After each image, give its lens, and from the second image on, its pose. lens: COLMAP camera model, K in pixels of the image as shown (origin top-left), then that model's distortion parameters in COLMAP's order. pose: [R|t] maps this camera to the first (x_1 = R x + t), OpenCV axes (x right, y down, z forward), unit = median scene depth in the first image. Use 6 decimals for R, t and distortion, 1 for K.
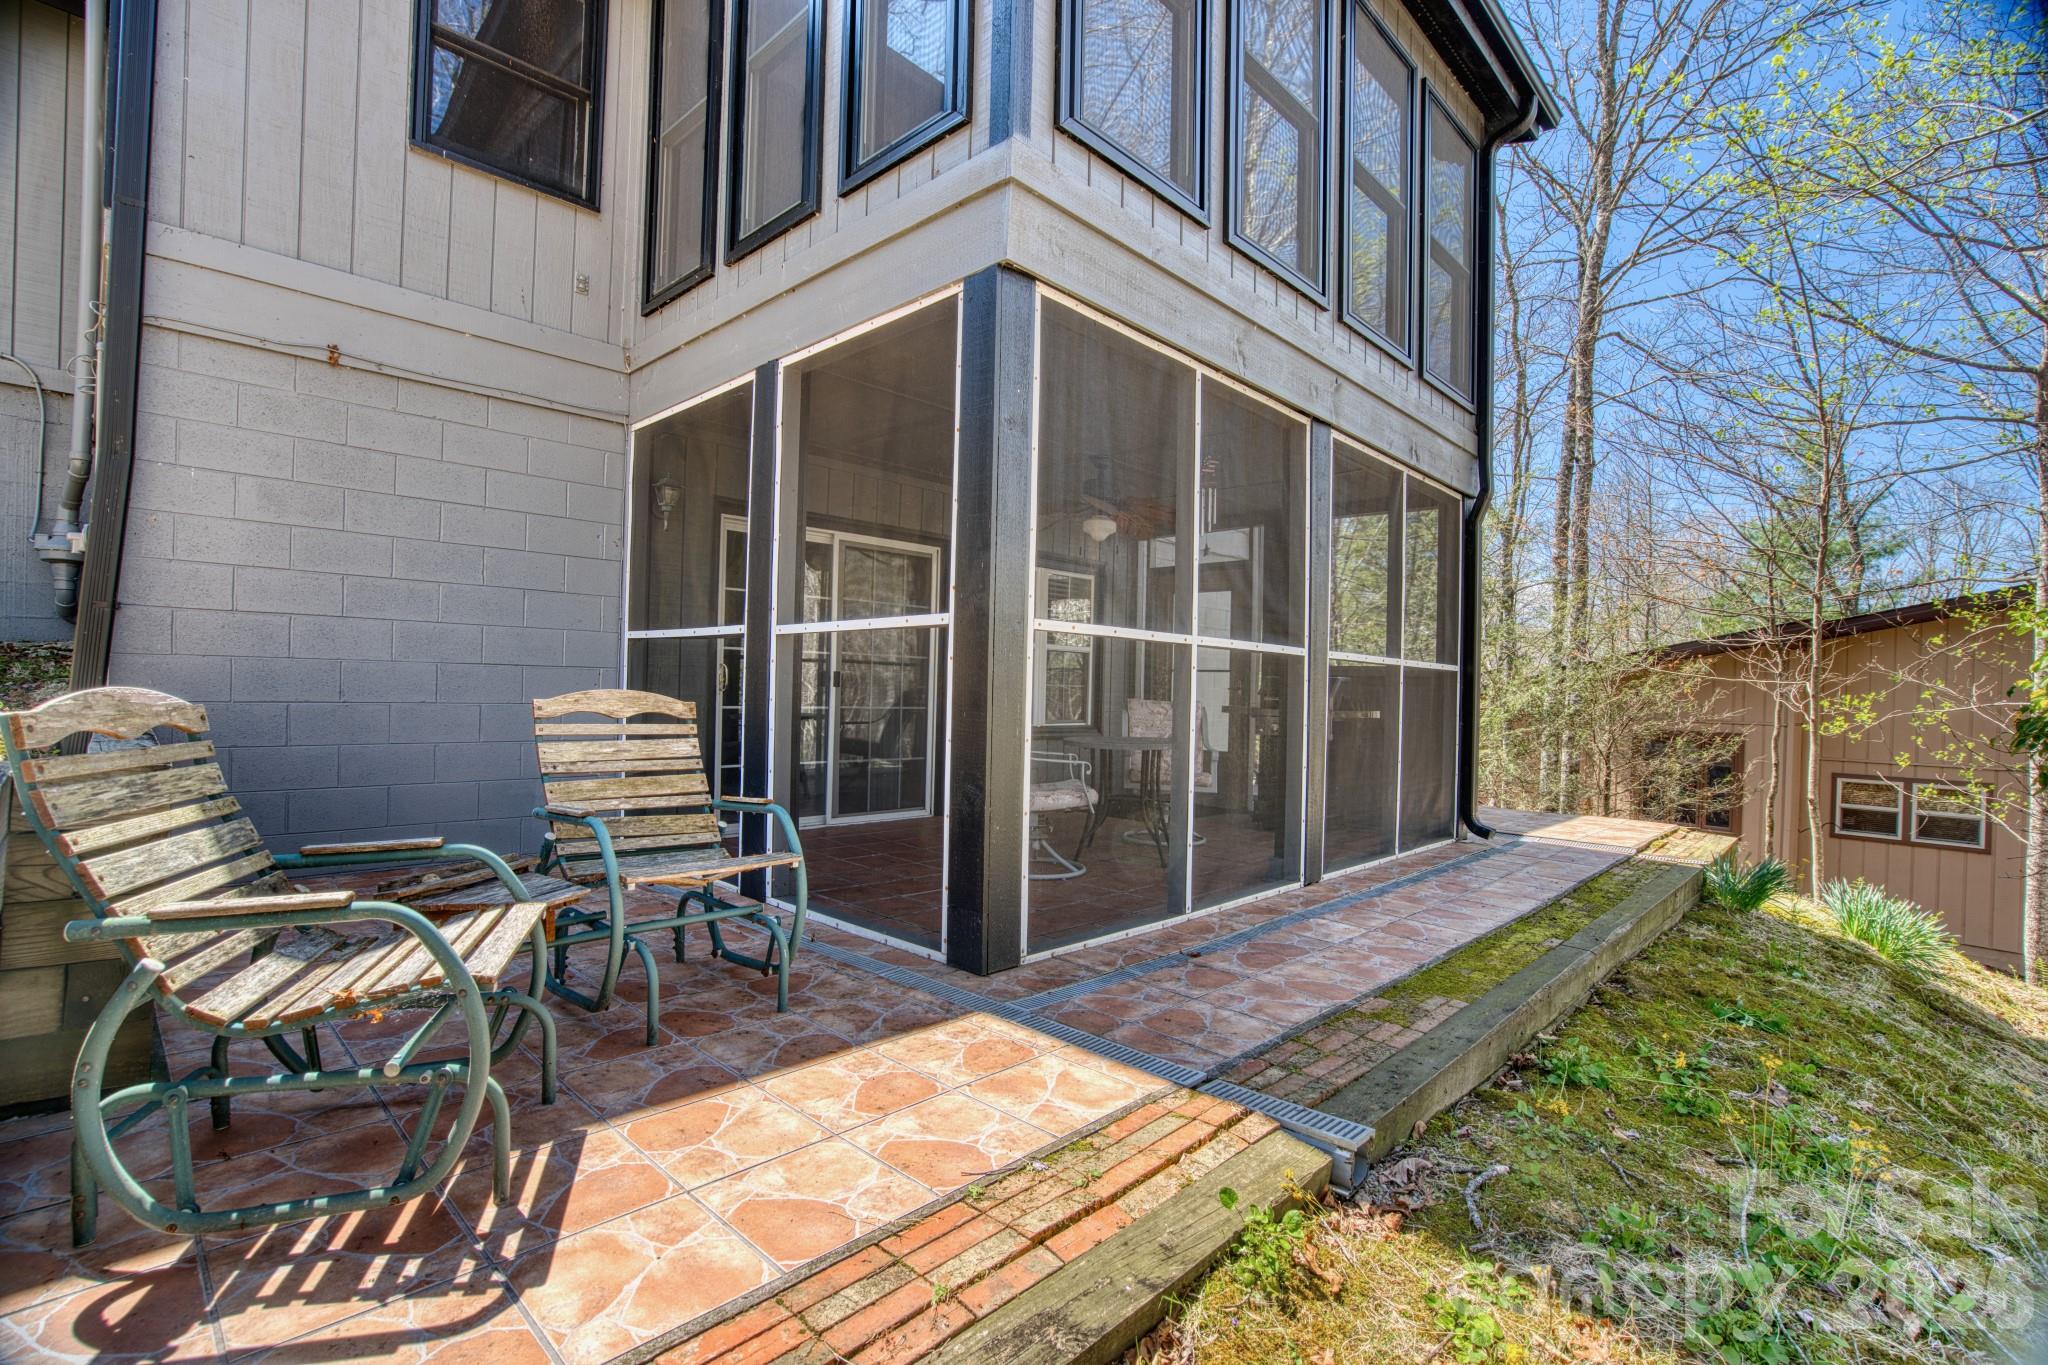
lens RADIAL K [[953.2, 0, 1009.9], [0, 953.2, 688.1], [0, 0, 1]] dist [-0.065229, 0.025106]
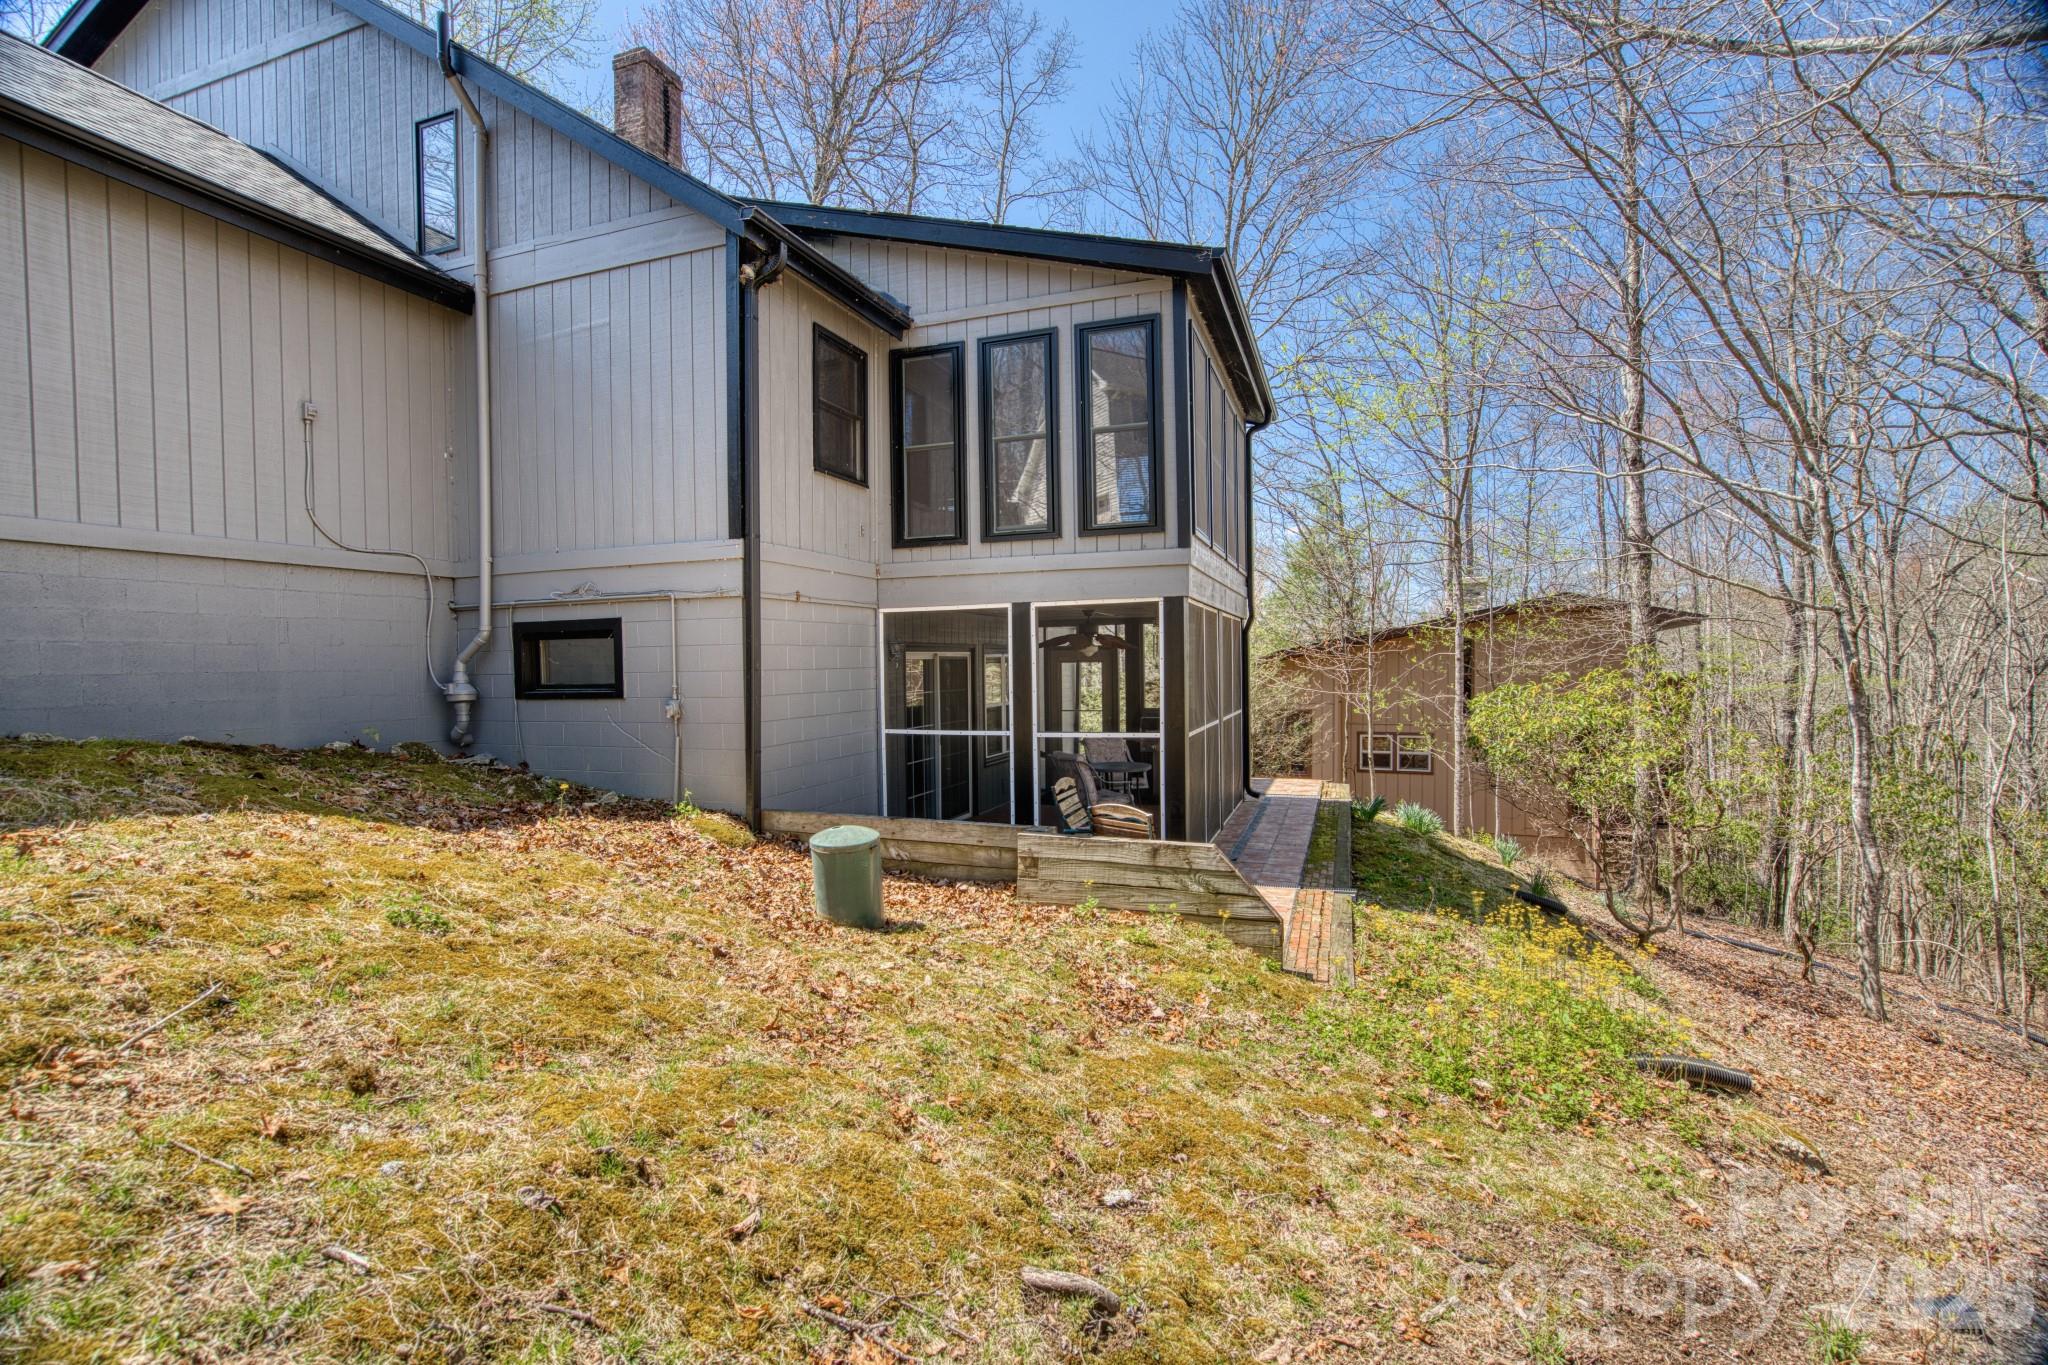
lens RADIAL K [[955.6, 0, 1024.0], [0, 955.6, 682.5], [0, 0, 1]] dist [-0.067251, 0.020763]
pose [[0.905926, -0.045947, 0.420936, -0.753632], [0.035285, 0.998829, 0.033087, -0.161336], [-0.421963, -0.015122, 0.906487, -0.579594]]
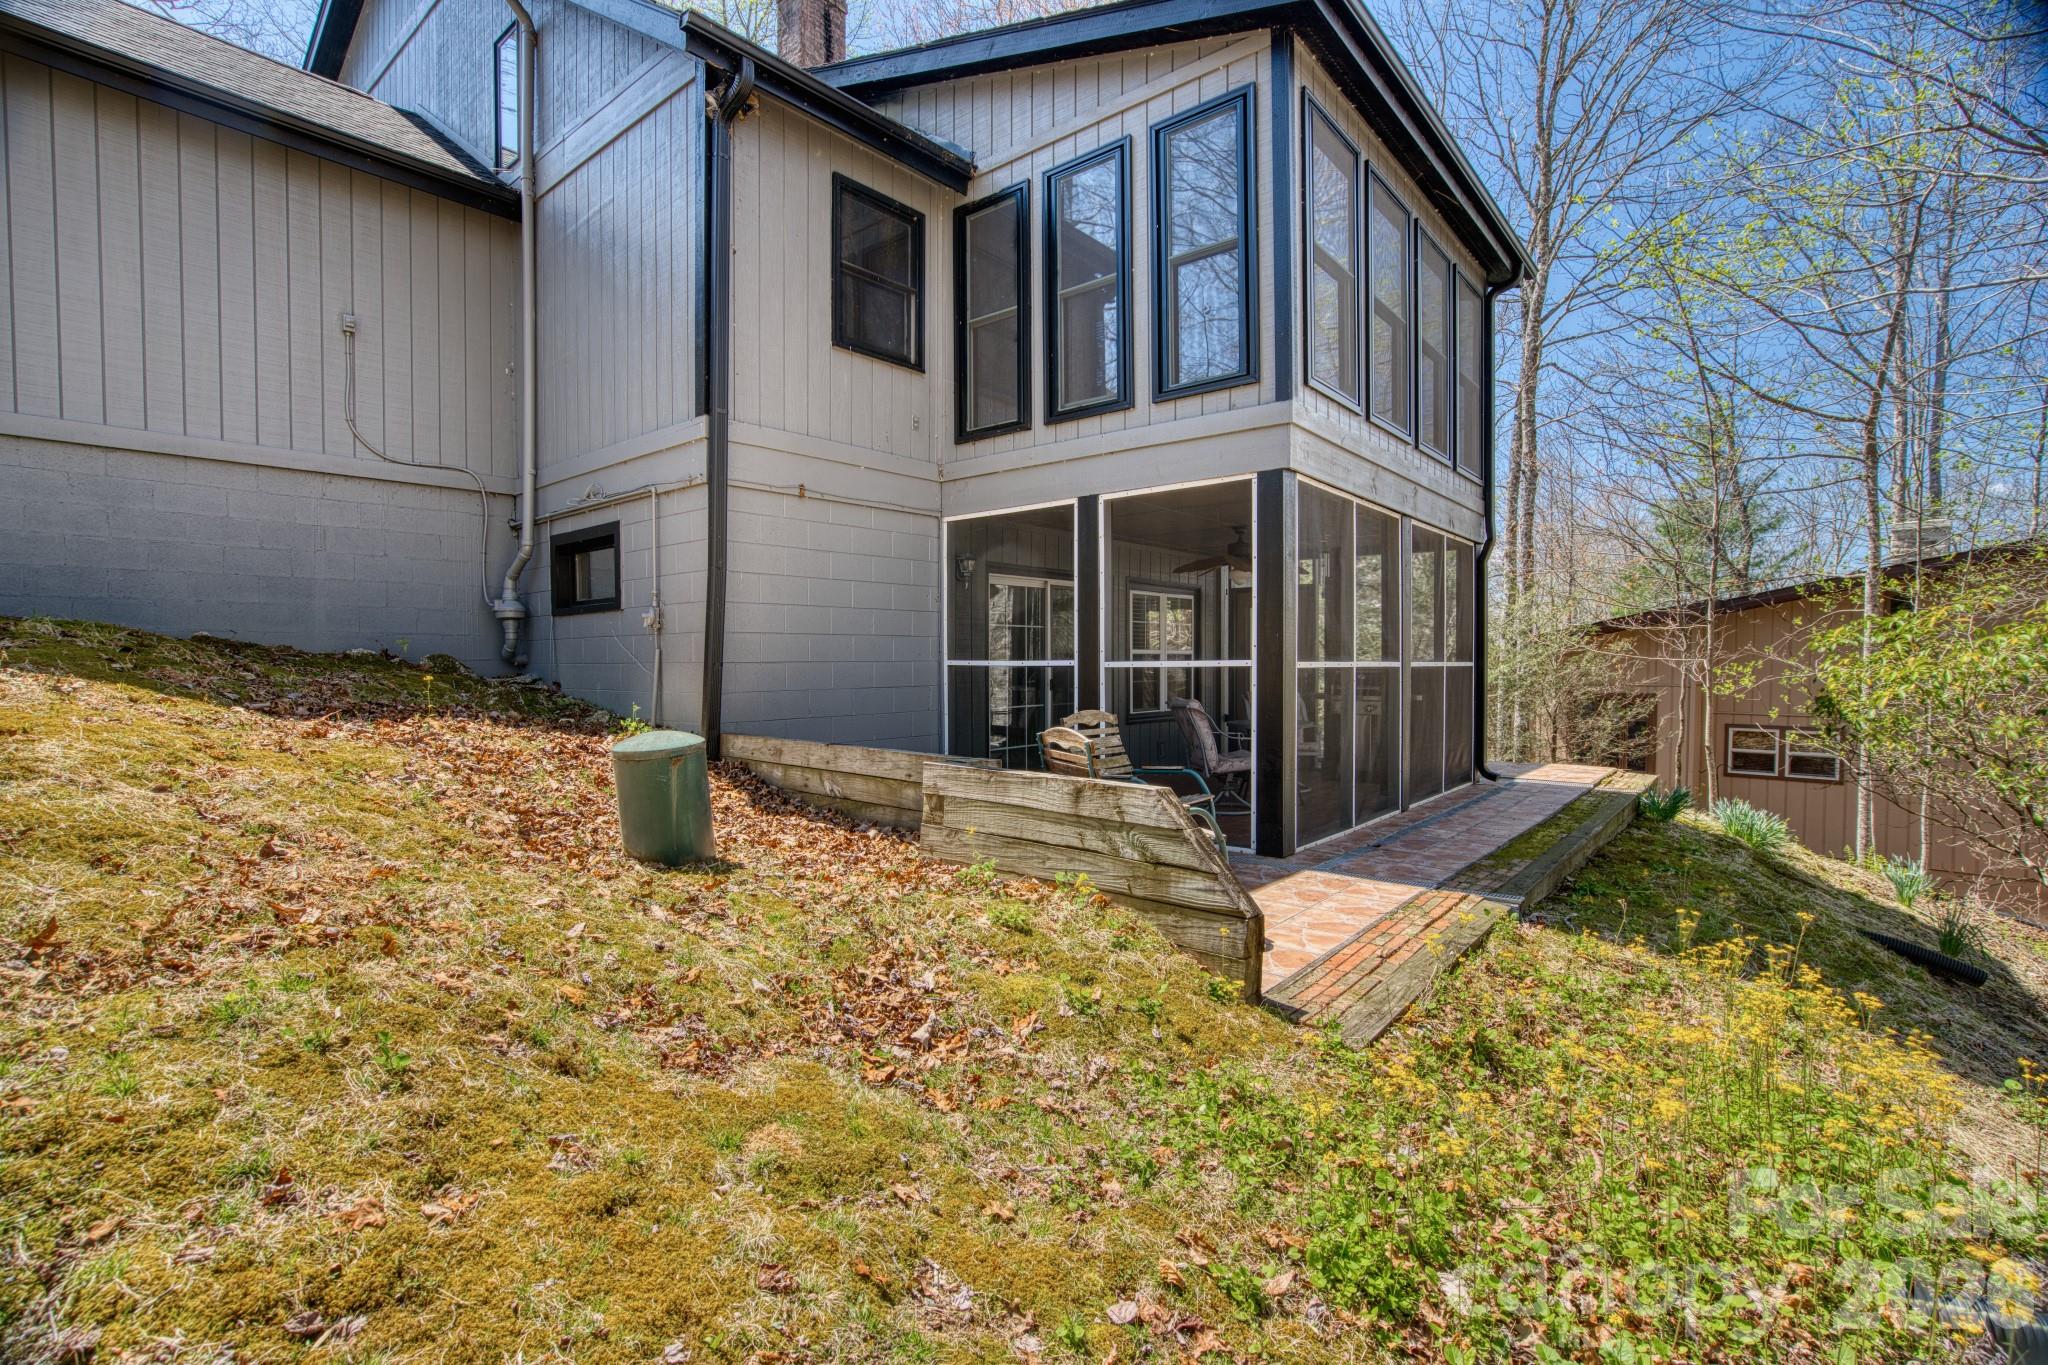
lens RADIAL K [[953.2, 0, 1009.9], [0, 953.2, 688.1], [0, 0, 1]] dist [-0.065229, 0.025106]
pose [[0.997264, -0.029805, 0.067652, -0.340060], [0.027716, 0.999116, 0.031607, -0.050474], [-0.068534, -0.029645, 0.997208, -0.400698]]
